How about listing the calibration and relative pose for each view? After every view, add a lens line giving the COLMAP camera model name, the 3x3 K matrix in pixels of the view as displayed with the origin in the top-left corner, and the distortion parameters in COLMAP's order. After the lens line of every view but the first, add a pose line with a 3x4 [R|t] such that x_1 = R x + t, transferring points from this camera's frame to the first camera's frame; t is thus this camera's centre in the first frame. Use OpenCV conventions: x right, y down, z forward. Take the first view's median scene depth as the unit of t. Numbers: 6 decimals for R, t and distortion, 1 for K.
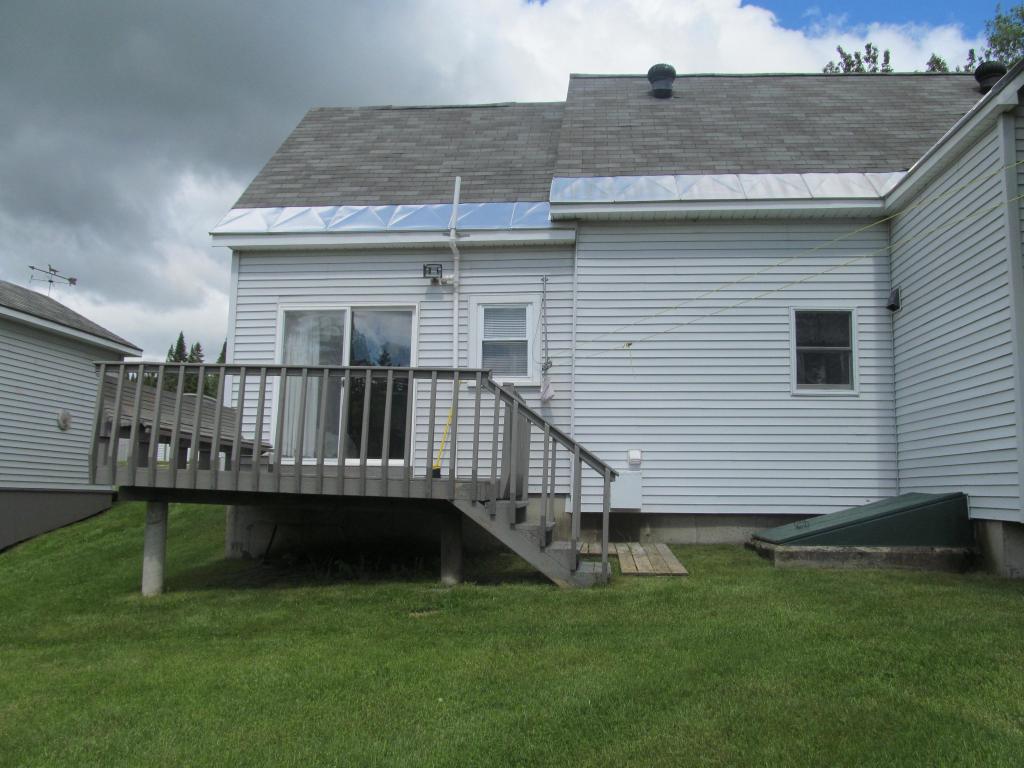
lens RADIAL K [[849.3, 0, 512.0], [0, 849.3, 384.0], [0, 0, 1]] dist [-0.052297, 0.010653]
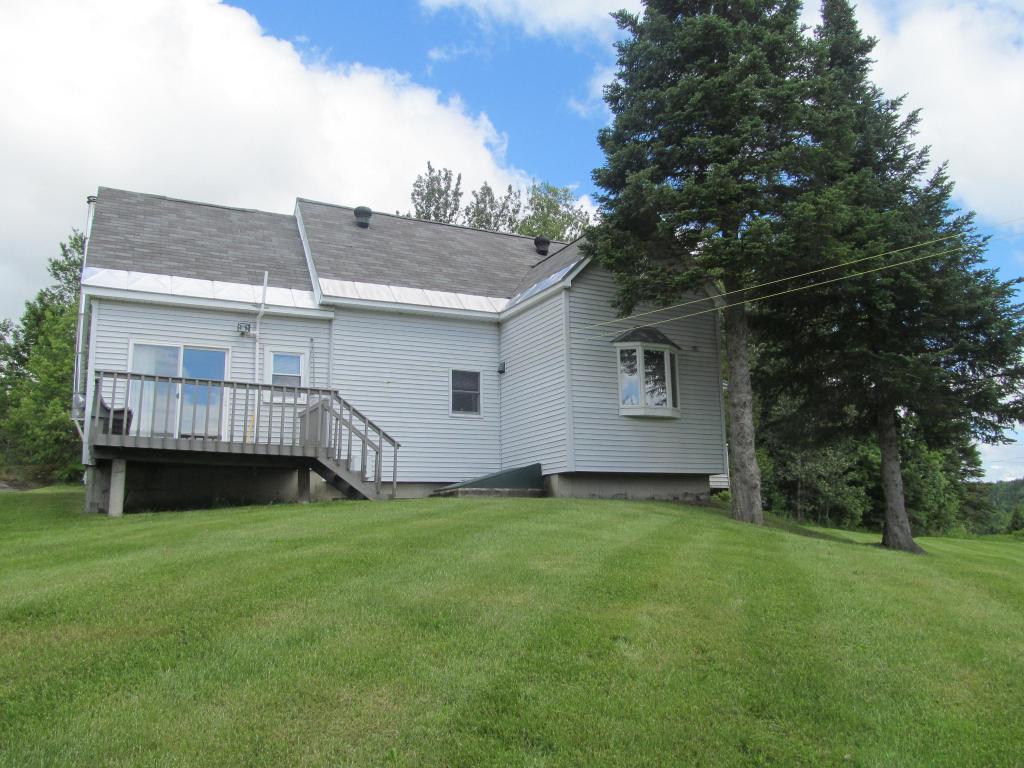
lens RADIAL K [[849.3, 0, 512.0], [0, 849.3, 384.0], [0, 0, 1]] dist [-0.052297, 0.010653]
pose [[0.852670, 0.065670, 0.518305, -0.472195], [-0.033488, 0.996899, -0.071216, 0.064980], [-0.521375, 0.043367, 0.852225, -0.582259]]
